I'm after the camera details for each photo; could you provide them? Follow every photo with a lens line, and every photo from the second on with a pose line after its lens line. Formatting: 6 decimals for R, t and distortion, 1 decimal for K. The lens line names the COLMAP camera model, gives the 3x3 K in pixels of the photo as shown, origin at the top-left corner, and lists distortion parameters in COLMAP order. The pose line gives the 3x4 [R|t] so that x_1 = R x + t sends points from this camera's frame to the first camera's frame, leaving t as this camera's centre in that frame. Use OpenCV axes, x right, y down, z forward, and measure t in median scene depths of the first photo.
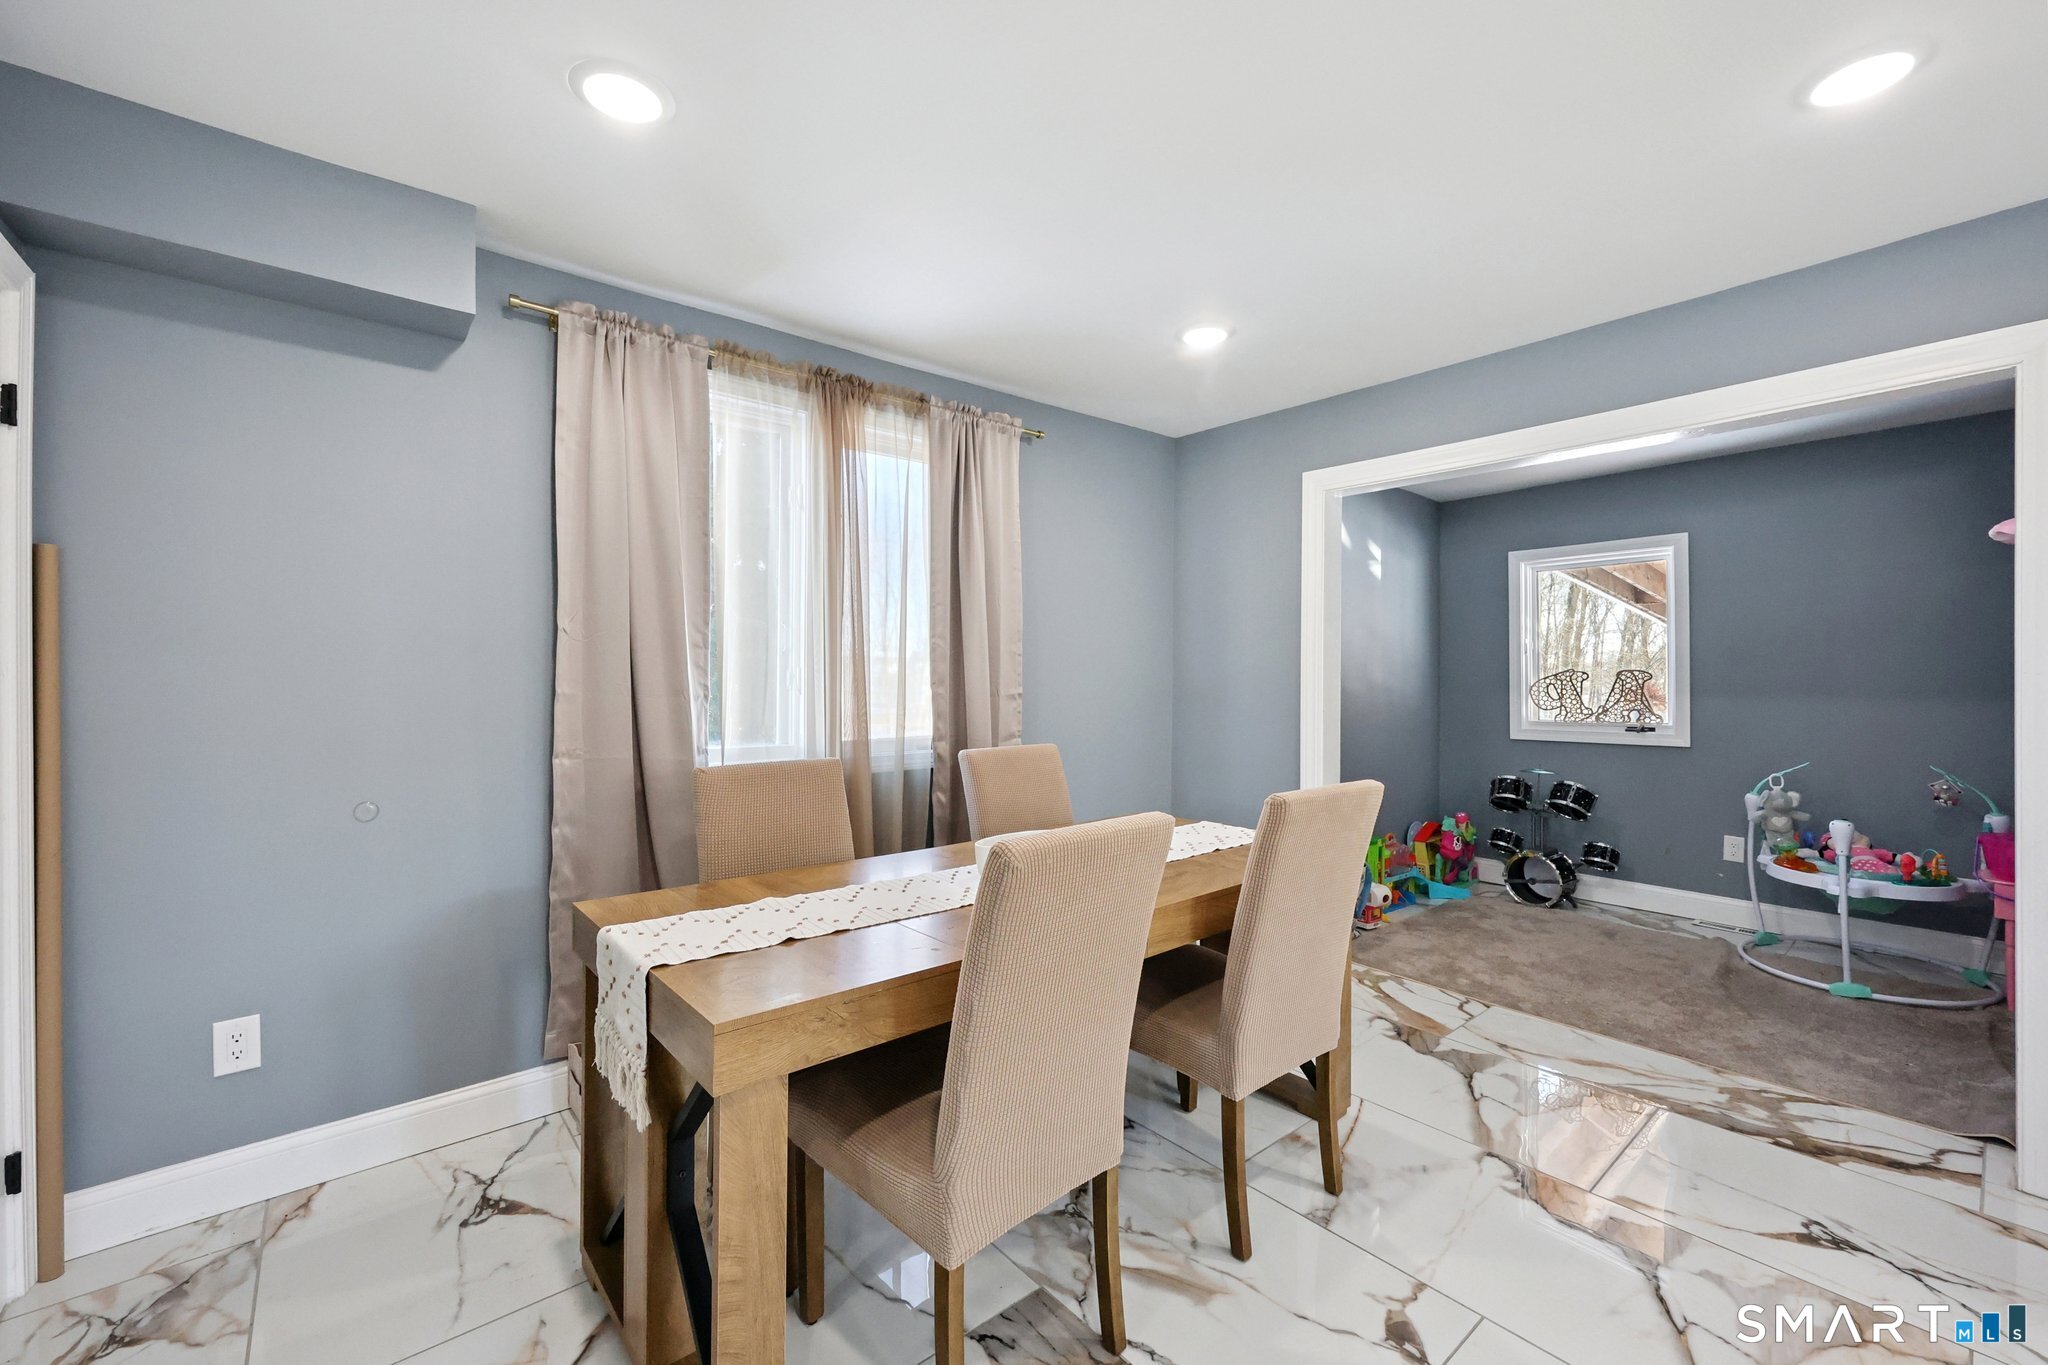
lens RADIAL K [[828.6, 0, 1027.2], [0, 828.6, 668.8], [0, 0, 1]] dist [0.000171, 0.001157]
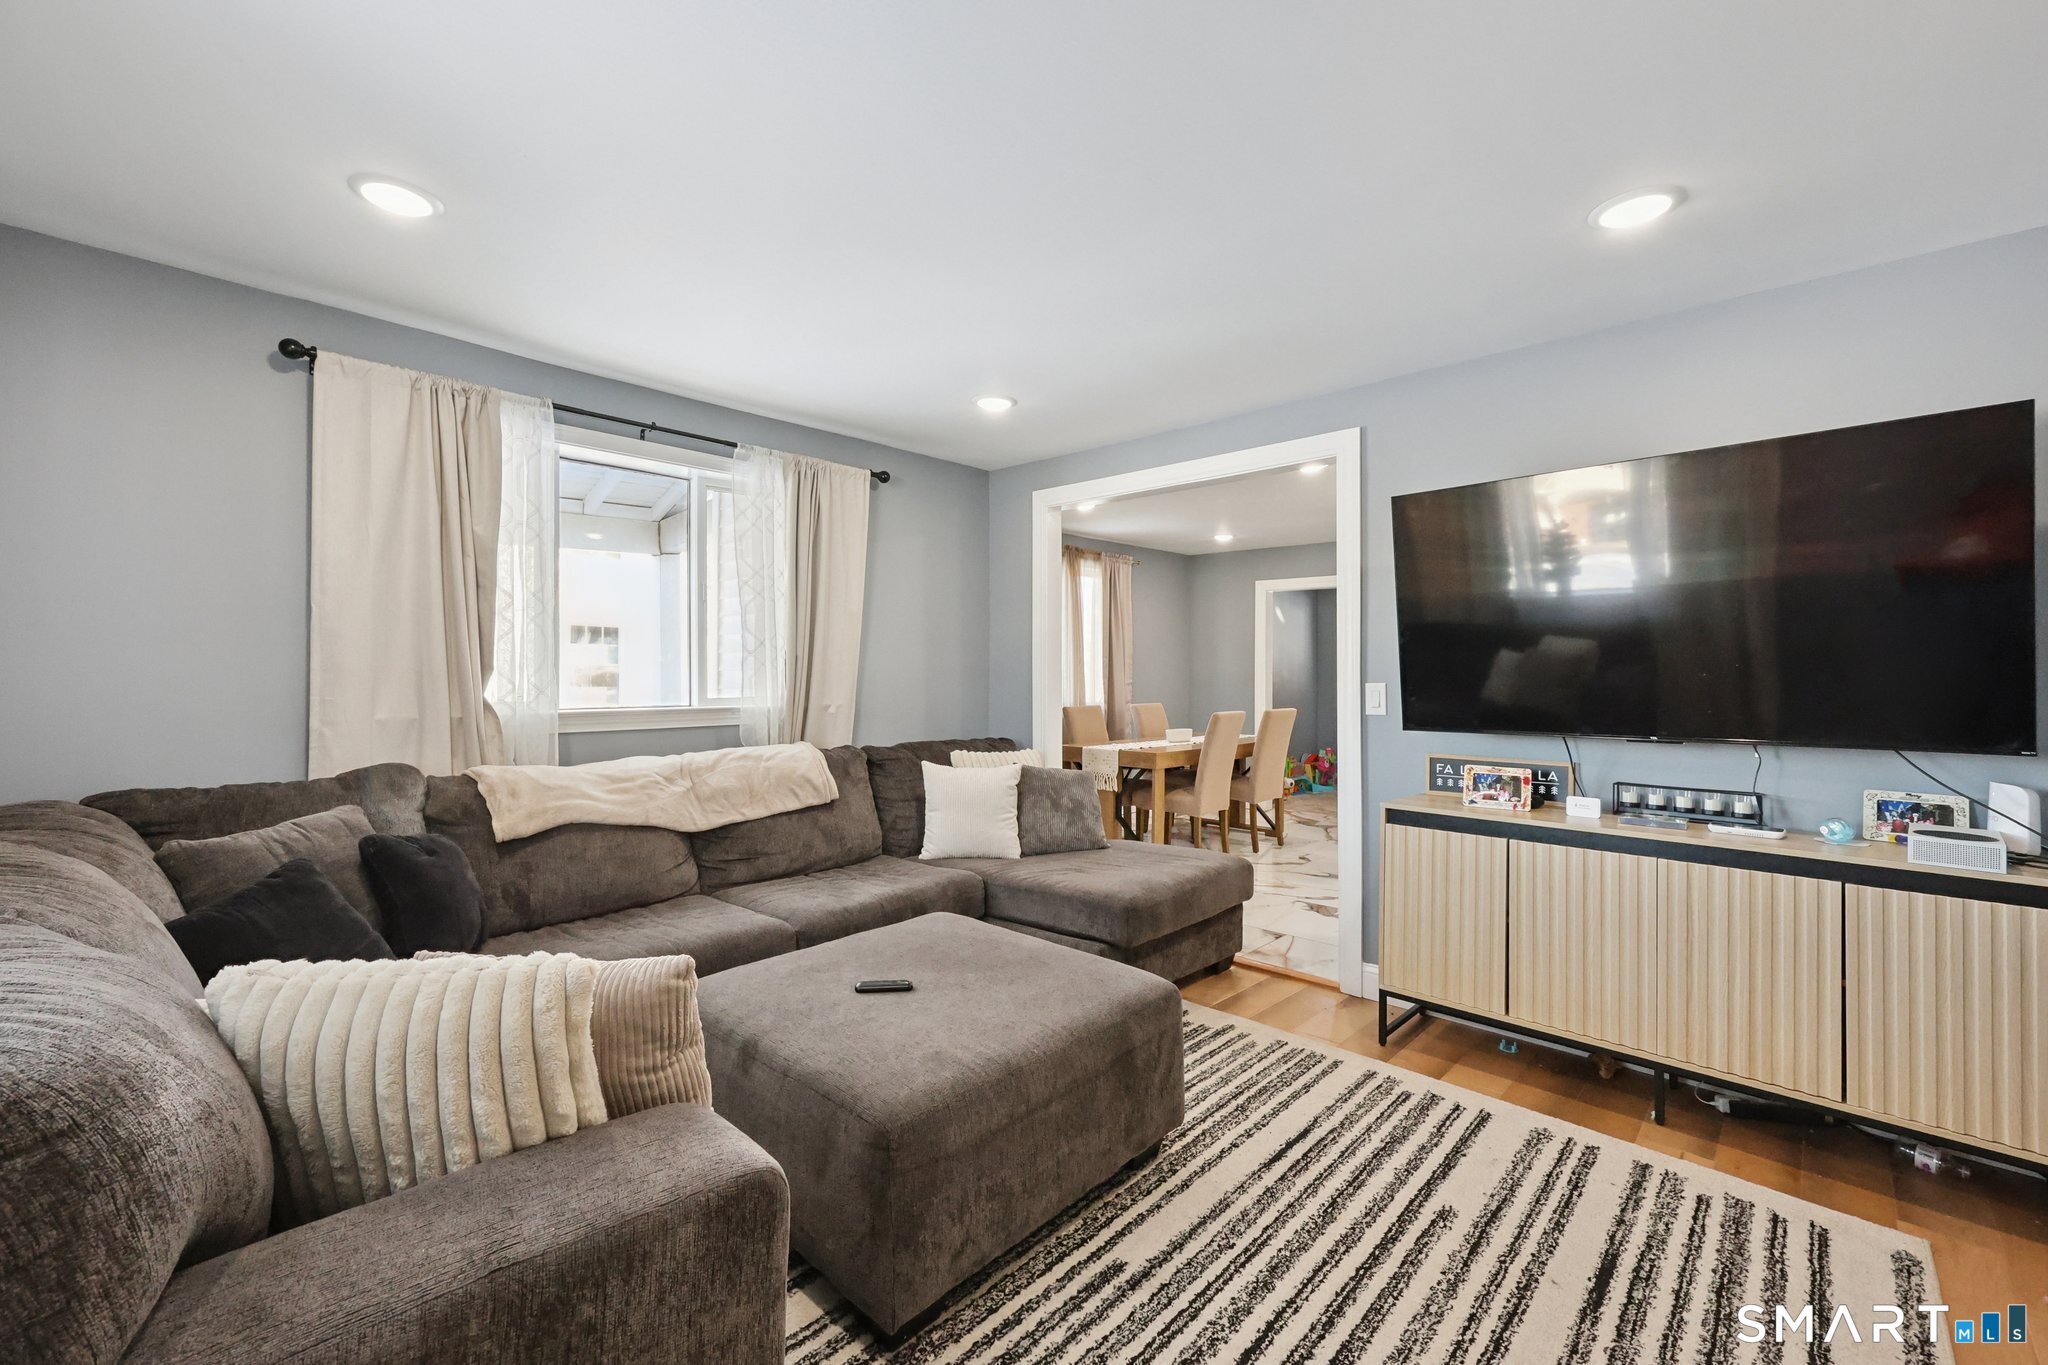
lens RADIAL K [[828.6, 0, 1011.9], [0, 828.6, 679.5], [0, 0, 1]] dist [0.000171, 0.001157]
pose [[0.994341, -0.001528, 0.106227, -0.642920], [0.000865, 0.999980, 0.006291, 0.007119], [-0.106235, -0.006163, 0.994322, -1.305755]]
